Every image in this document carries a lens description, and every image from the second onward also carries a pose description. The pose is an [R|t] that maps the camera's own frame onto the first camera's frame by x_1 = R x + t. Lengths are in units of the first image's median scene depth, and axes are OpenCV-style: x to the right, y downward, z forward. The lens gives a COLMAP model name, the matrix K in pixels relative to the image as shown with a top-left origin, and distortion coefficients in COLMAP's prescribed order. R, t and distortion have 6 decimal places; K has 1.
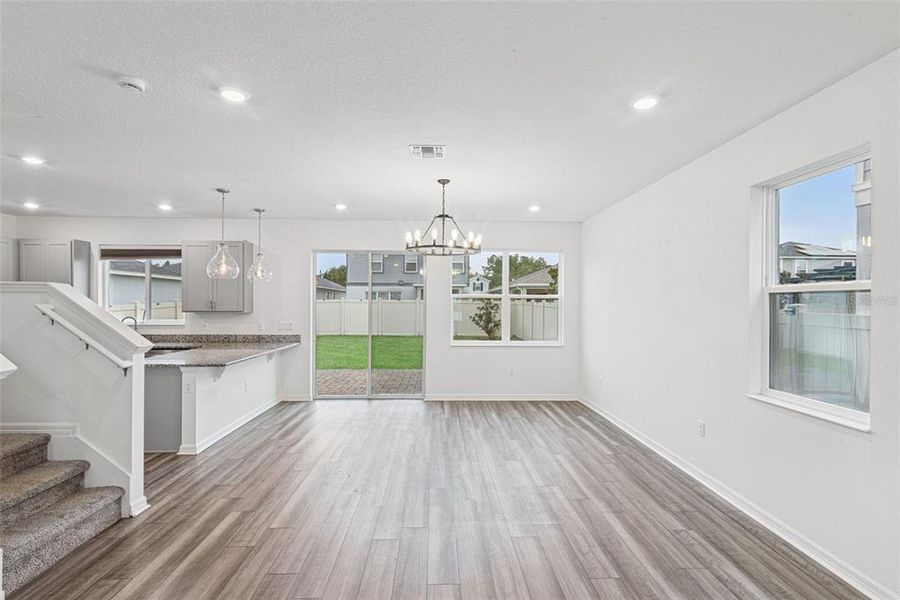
lens RADIAL K [[433.9, 0, 446.4], [0, 433.9, 305.3], [0, 0, 1]] dist [0.007719, -0.000630]
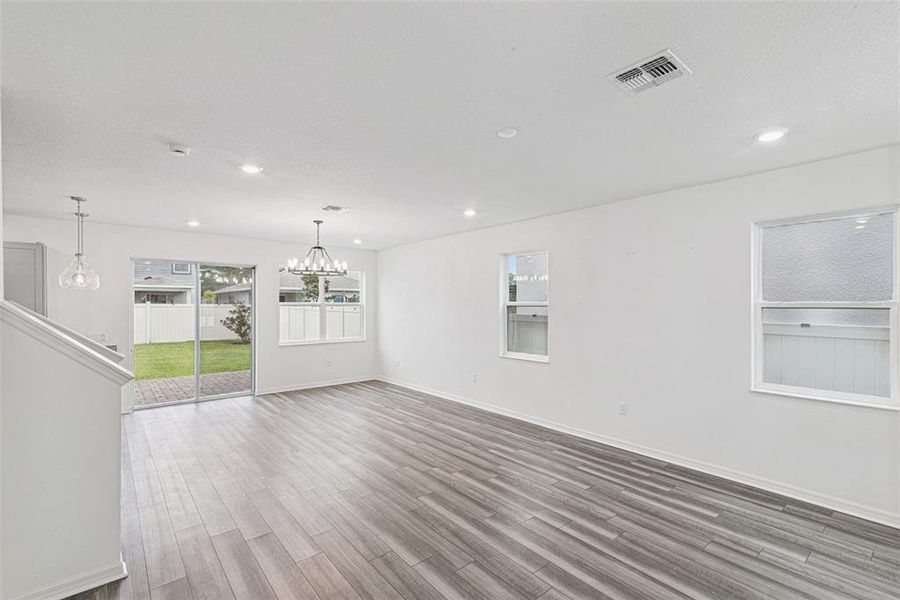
lens RADIAL K [[408.4, 0, 450.4], [0, 408.4, 304.1], [0, 0, 1]] dist [0.014256, 0.000199]
pose [[0.782400, -0.004821, 0.622758, -0.379258], [0.007215, 0.999973, -0.001324, -0.019385], [-0.622735, 0.005529, 0.782414, -0.200424]]
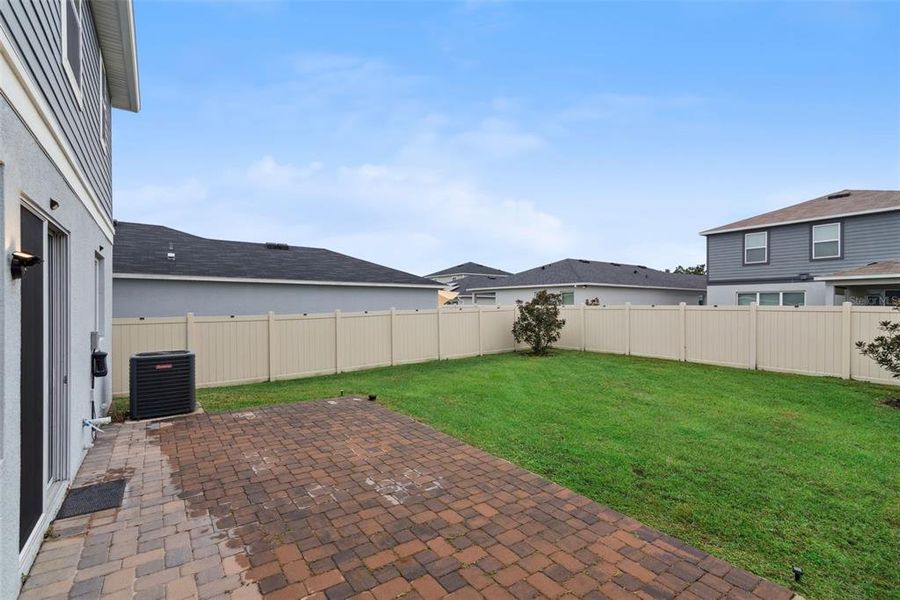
lens RADIAL K [[408.4, 0, 451.3], [0, 408.4, 304.1], [0, 0, 1]] dist [0.014256, 0.000199]
pose [[0.562741, -0.007526, -0.826599, 0.546543], [-0.001088, 0.999951, -0.009845, -0.029377], [0.826633, 0.006439, 0.562705, 1.322293]]
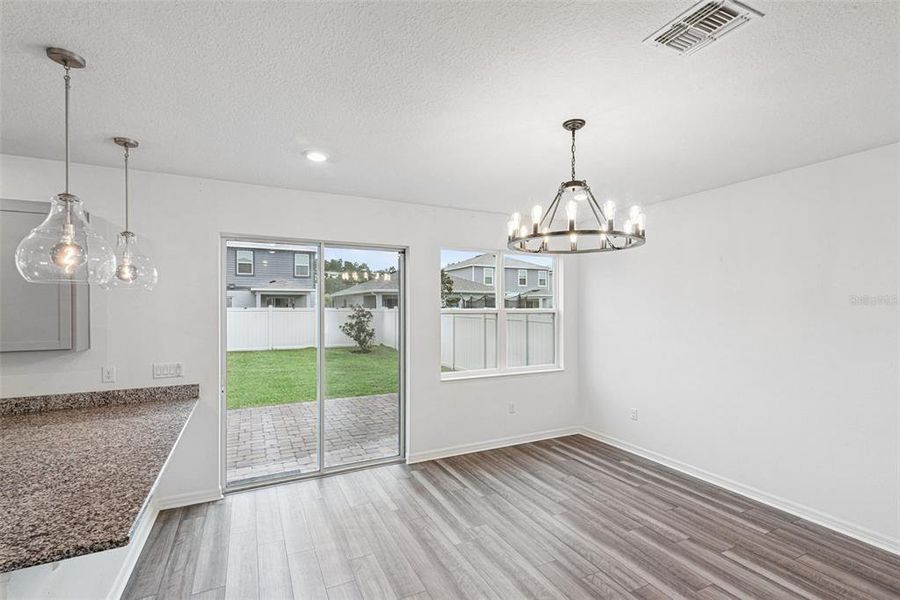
lens RADIAL K [[408.4, 0, 445.5], [0, 408.4, 307.0], [0, 0, 1]] dist [0.014256, 0.000199]
pose [[0.909485, -0.006461, 0.415687, -0.310991], [0.008049, 0.999965, -0.002067, -0.031958], [-0.415659, 0.005226, 0.909506, 0.451163]]
